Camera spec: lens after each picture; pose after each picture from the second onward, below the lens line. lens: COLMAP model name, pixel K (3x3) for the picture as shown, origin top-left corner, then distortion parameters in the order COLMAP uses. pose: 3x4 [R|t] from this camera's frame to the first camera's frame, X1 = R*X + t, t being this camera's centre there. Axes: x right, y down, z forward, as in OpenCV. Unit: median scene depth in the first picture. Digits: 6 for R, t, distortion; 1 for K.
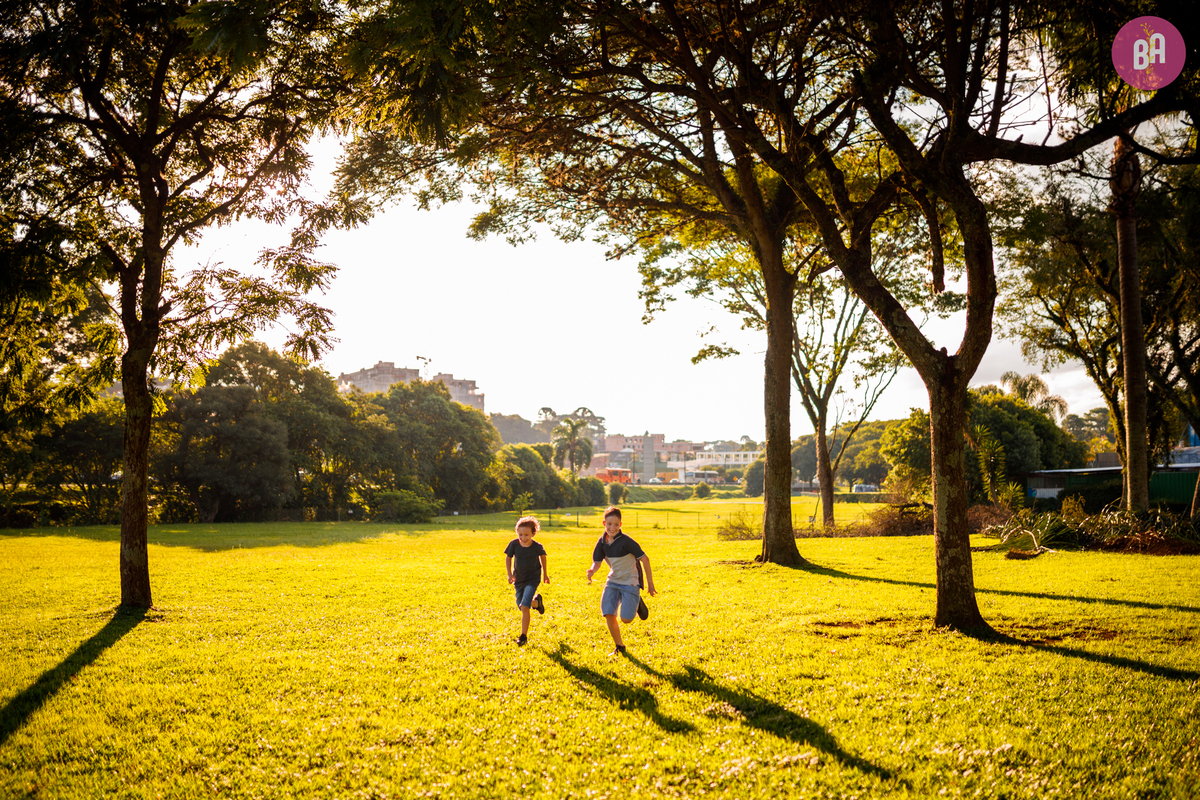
lens RADIAL K [[1217.0, 0, 600.0], [0, 1217.0, 400.0], [0, 0, 1]] dist [-0.050204, 0.029180]
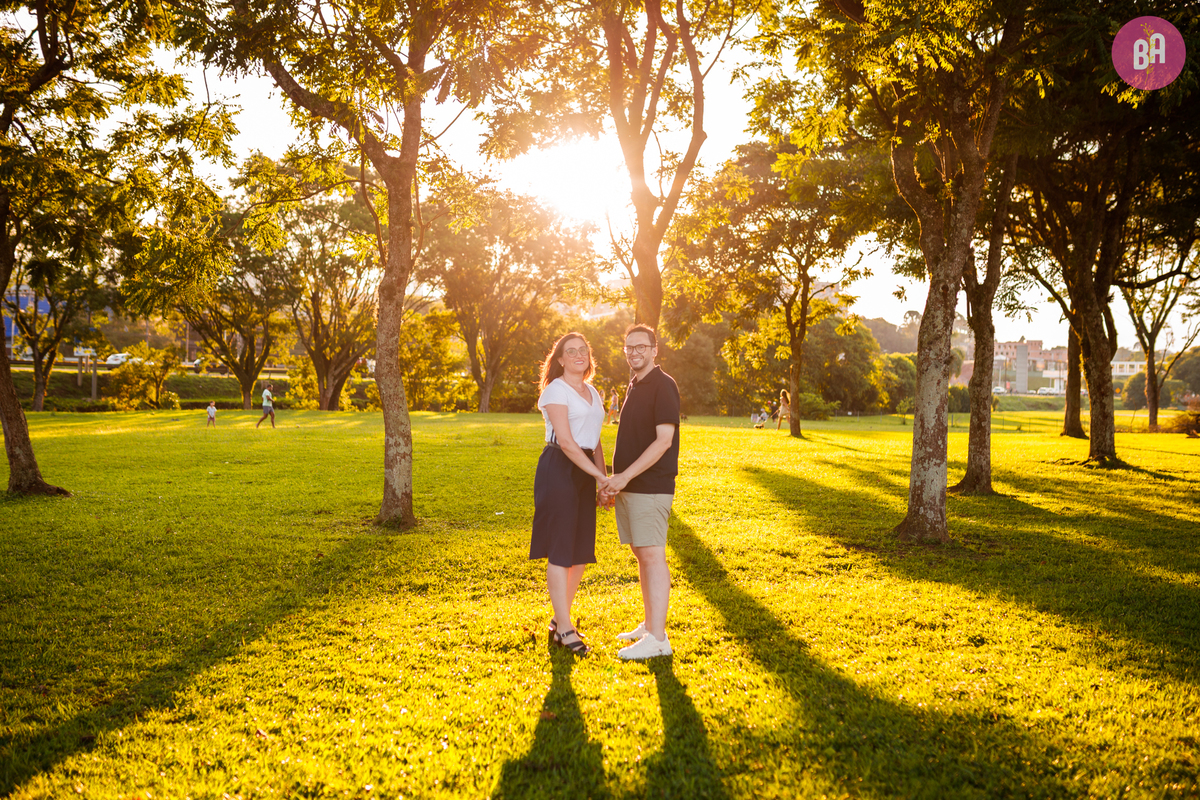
lens RADIAL K [[1217.0, 0, 600.0], [0, 1217.0, 400.0], [0, 0, 1]] dist [-0.050204, 0.029180]
pose [[0.956197, 0.027396, -0.291440, -0.001173], [-0.004159, 0.996782, 0.080055, -0.009325], [0.292695, -0.075336, 0.953233, -0.126906]]
